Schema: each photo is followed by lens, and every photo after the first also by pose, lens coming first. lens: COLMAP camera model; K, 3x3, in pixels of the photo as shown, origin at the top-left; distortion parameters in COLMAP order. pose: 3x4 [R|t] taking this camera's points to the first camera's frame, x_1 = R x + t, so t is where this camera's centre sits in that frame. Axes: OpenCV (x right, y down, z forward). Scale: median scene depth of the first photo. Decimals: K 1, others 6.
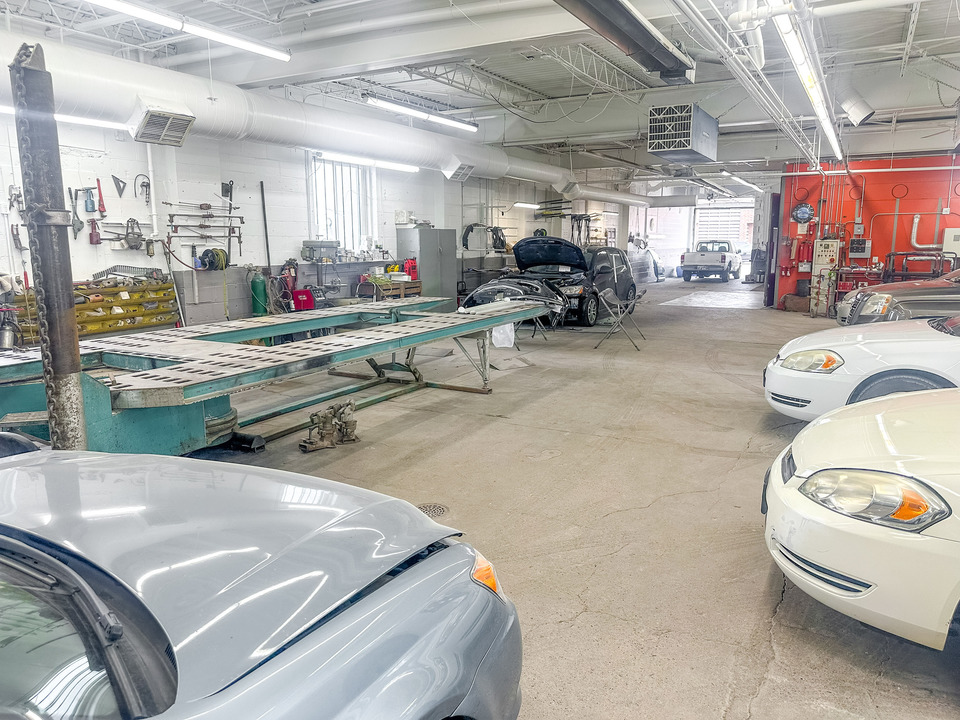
lens RADIAL K [[678.2, 0, 480.1], [0, 678.2, 360.3], [0, 0, 1]] dist [0.004740, 0.003090]
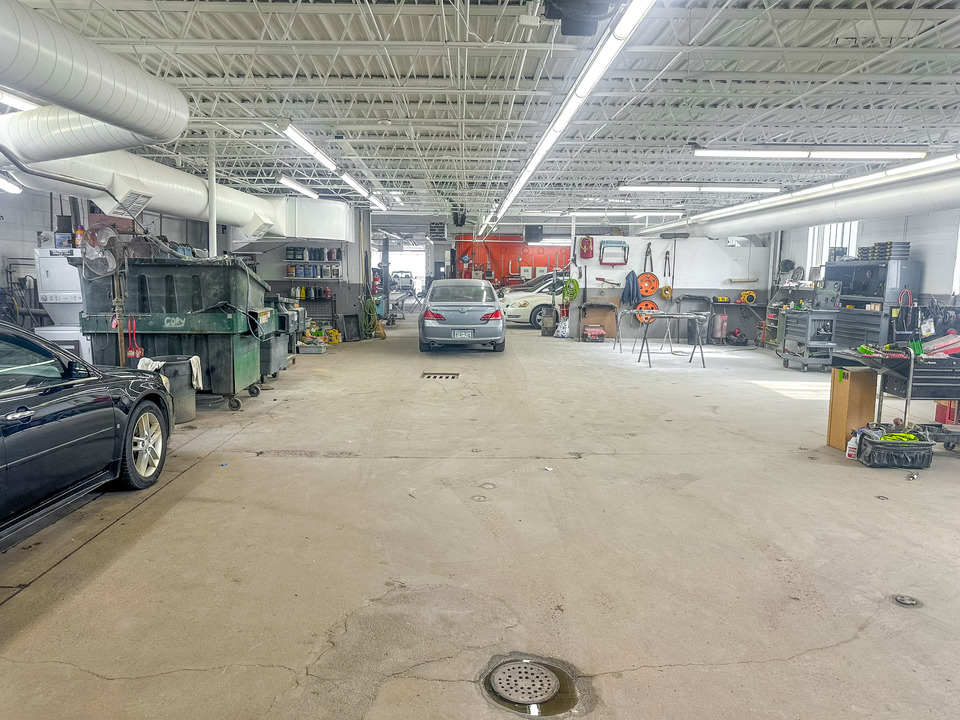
lens RADIAL K [[678.2, 0, 478.7], [0, 678.2, 358.2], [0, 0, 1]] dist [0.004740, 0.003090]
pose [[0.858168, -0.053945, 0.510526, -0.610608], [0.077989, 0.996621, -0.025787, 0.158894], [-0.507410, 0.061945, 0.859475, -0.859914]]
